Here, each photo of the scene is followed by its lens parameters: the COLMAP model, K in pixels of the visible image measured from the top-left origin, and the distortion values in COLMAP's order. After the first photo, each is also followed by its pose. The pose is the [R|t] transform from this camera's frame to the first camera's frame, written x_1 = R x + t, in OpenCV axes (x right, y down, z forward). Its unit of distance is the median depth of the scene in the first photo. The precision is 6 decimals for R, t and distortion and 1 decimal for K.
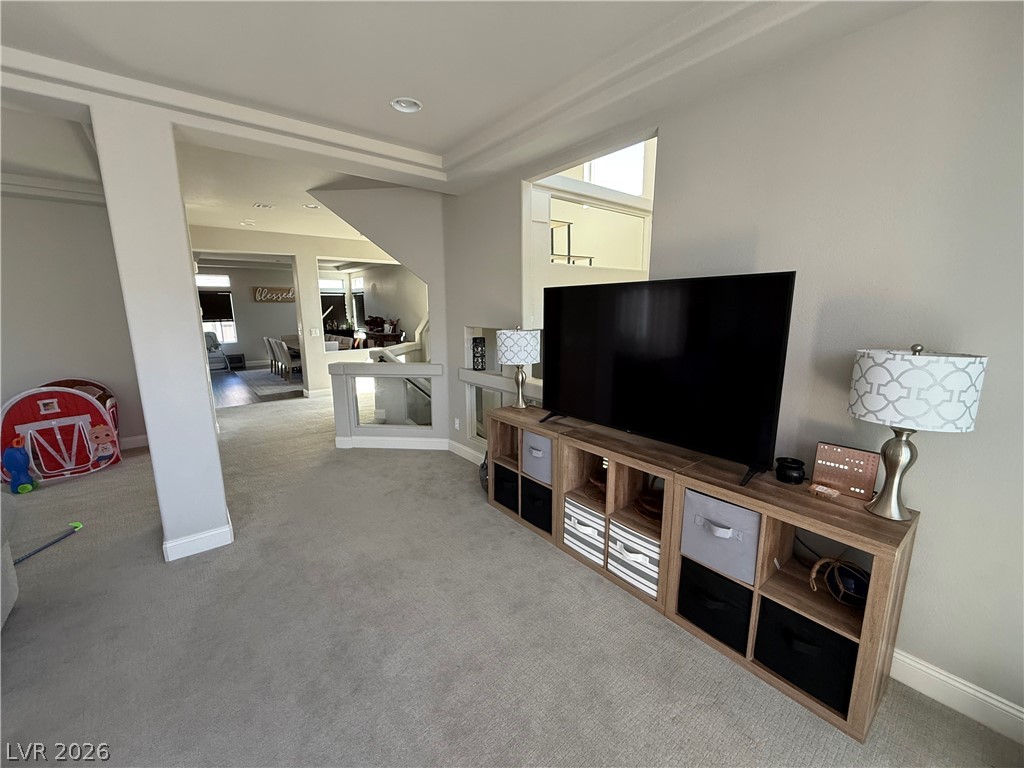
lens RADIAL K [[408.4, 0, 501.9], [0, 408.4, 384.3], [0, 0, 1]] dist [0.000336, 0.000000]
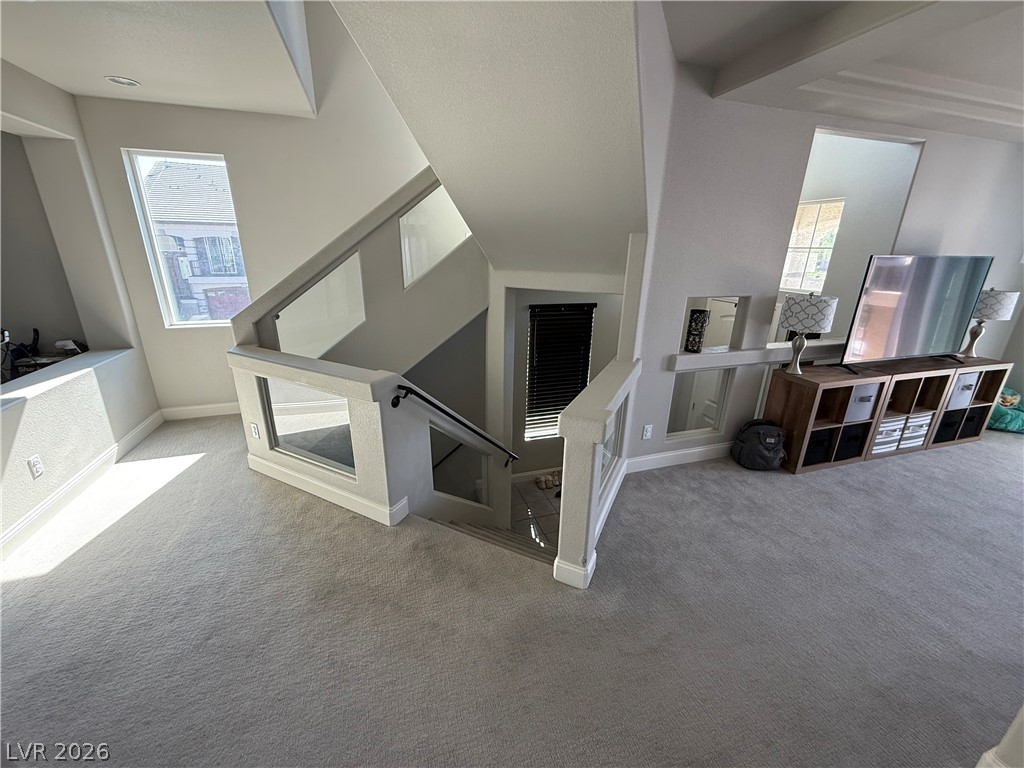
lens RADIAL K [[408.4, 0, 510.6], [0, 408.4, 382.7], [0, 0, 1]] dist [0.000336, 0.000000]
pose [[0.343122, -0.292536, 0.892575, -1.515447], [0.153078, 0.954976, 0.254141, -0.389006], [-0.926733, 0.049433, 0.372454, 1.752050]]
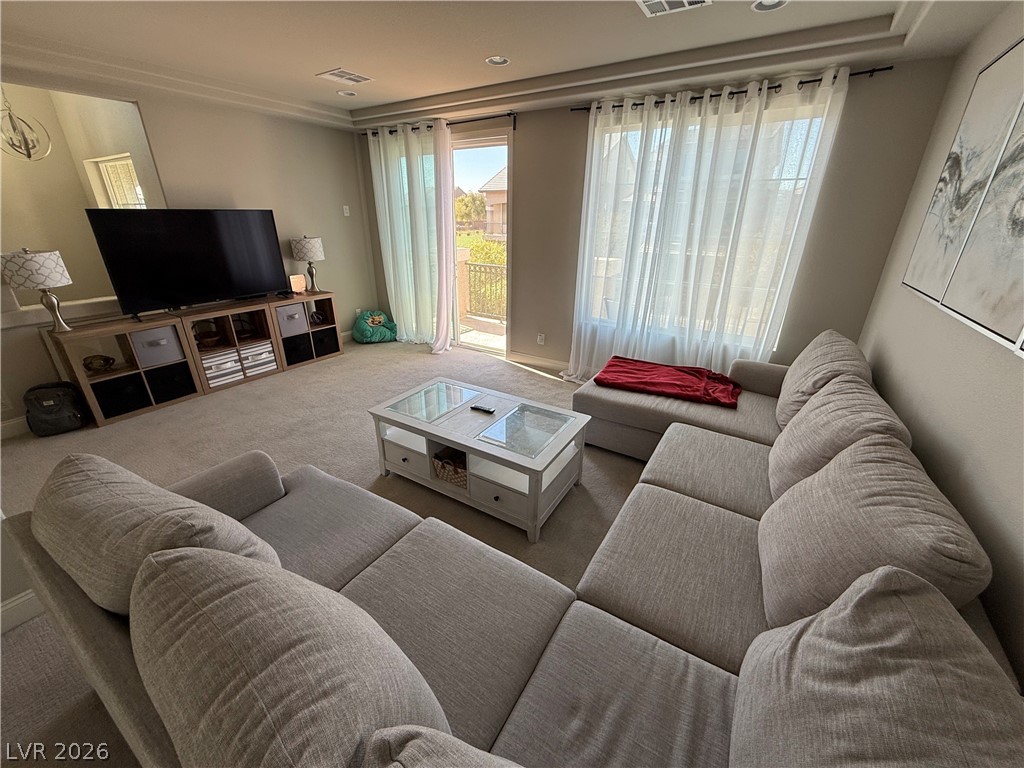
lens RADIAL K [[408.4, 0, 511.1], [0, 408.4, 380.9], [0, 0, 1]] dist [0.000336, 0.000000]
pose [[-0.326727, -0.353280, 0.876609, -1.710313], [0.171952, 0.889812, 0.422690, -0.096960], [-0.929345, 0.288839, -0.229978, 0.333047]]
